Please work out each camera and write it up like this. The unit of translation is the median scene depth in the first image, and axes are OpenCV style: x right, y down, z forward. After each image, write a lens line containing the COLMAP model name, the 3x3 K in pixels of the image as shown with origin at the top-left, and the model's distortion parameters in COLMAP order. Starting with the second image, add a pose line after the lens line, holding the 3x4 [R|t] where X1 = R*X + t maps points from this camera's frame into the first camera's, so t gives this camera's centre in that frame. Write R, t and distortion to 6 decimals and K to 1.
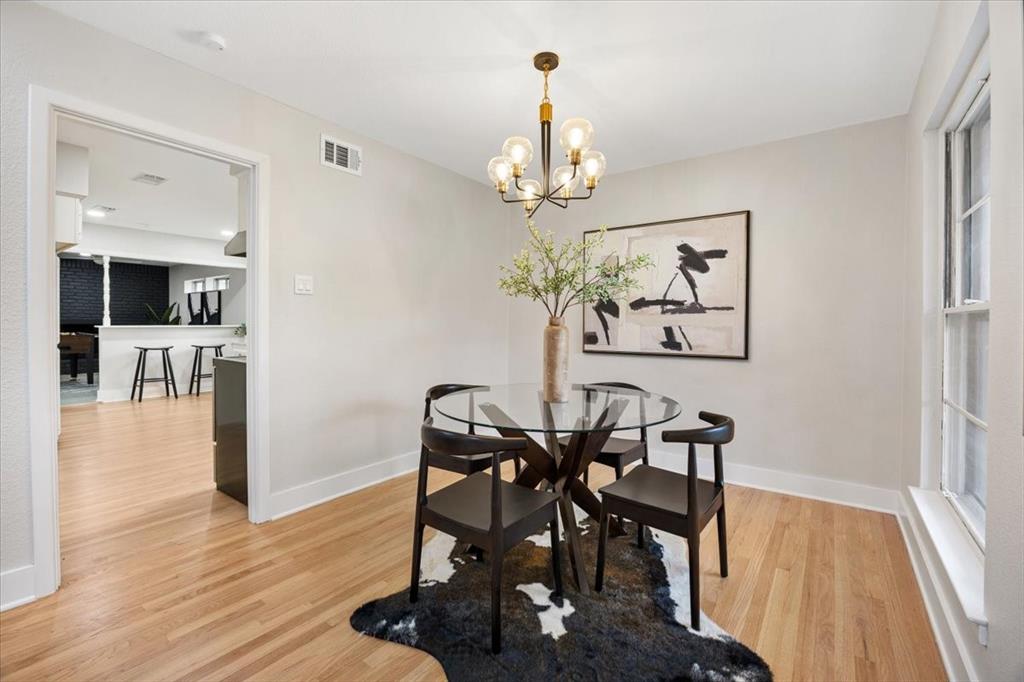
lens RADIAL K [[433.3, 0, 518.0], [0, 433.3, 344.5], [0, 0, 1]] dist [-0.010236, -0.000231]
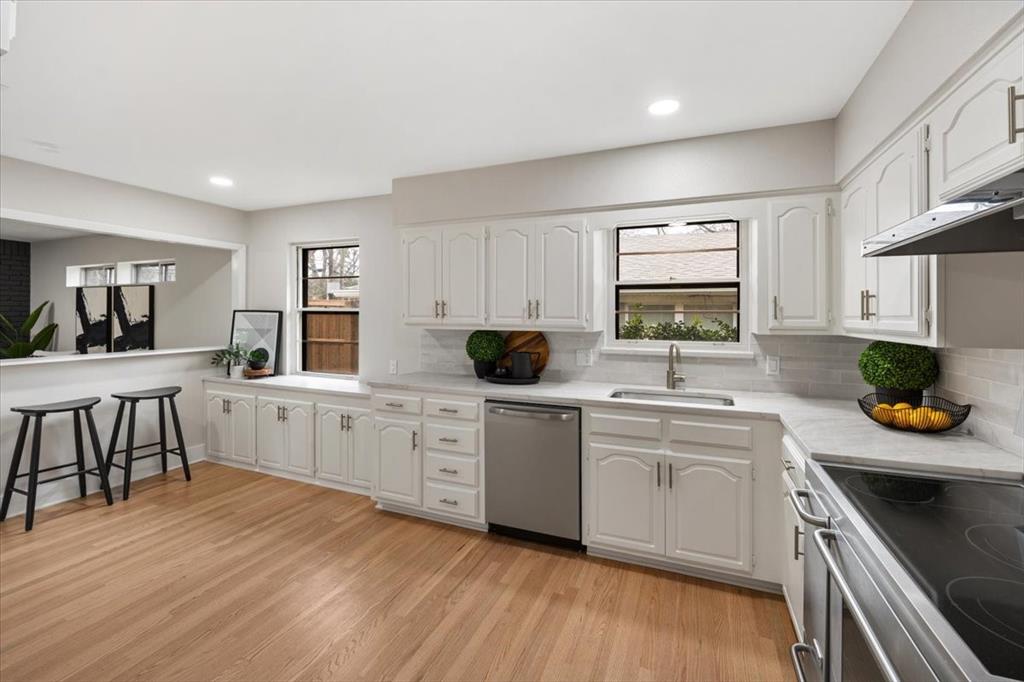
lens RADIAL K [[433.3, 0, 519.6], [0, 433.3, 316.5], [0, 0, 1]] dist [-0.010236, -0.000231]
pose [[0.976475, 0.003564, 0.215599, -0.341500], [0.006623, 0.998896, -0.046510, -0.053965], [-0.215527, 0.046844, 0.975374, 0.342377]]
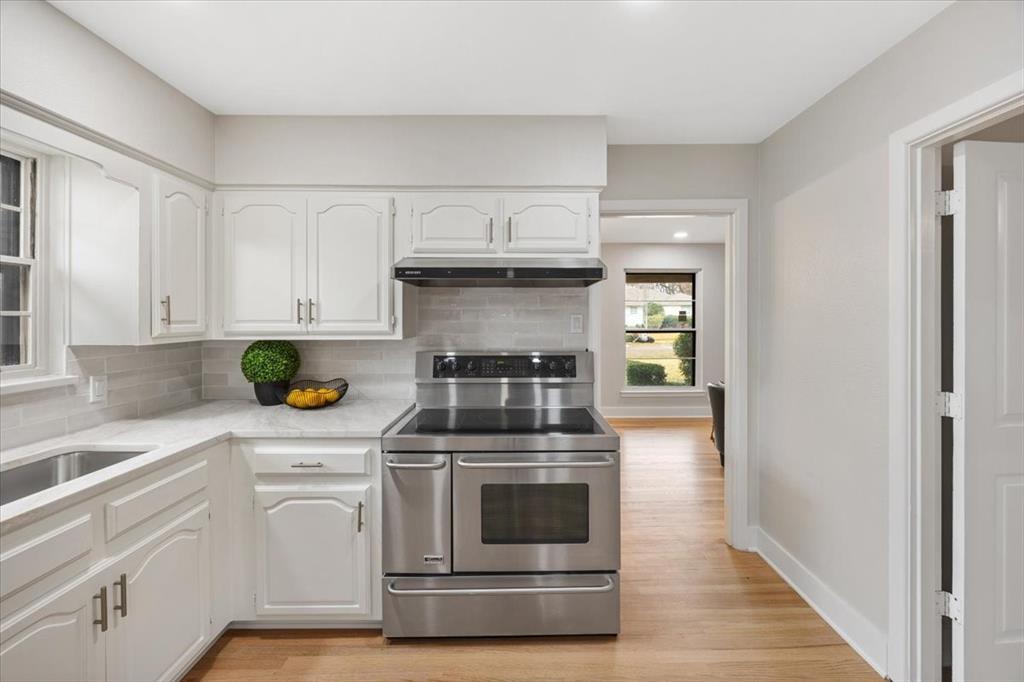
lens RADIAL K [[398.5, 0, 509.9], [0, 398.5, 320.3], [0, 0, 1]] dist [0.000464, -0.000065]
pose [[-0.558796, -0.007141, 0.829274, -0.389499], [0.039517, 0.998598, 0.035227, -0.066492], [-0.828363, 0.052455, -0.557731, 0.544431]]
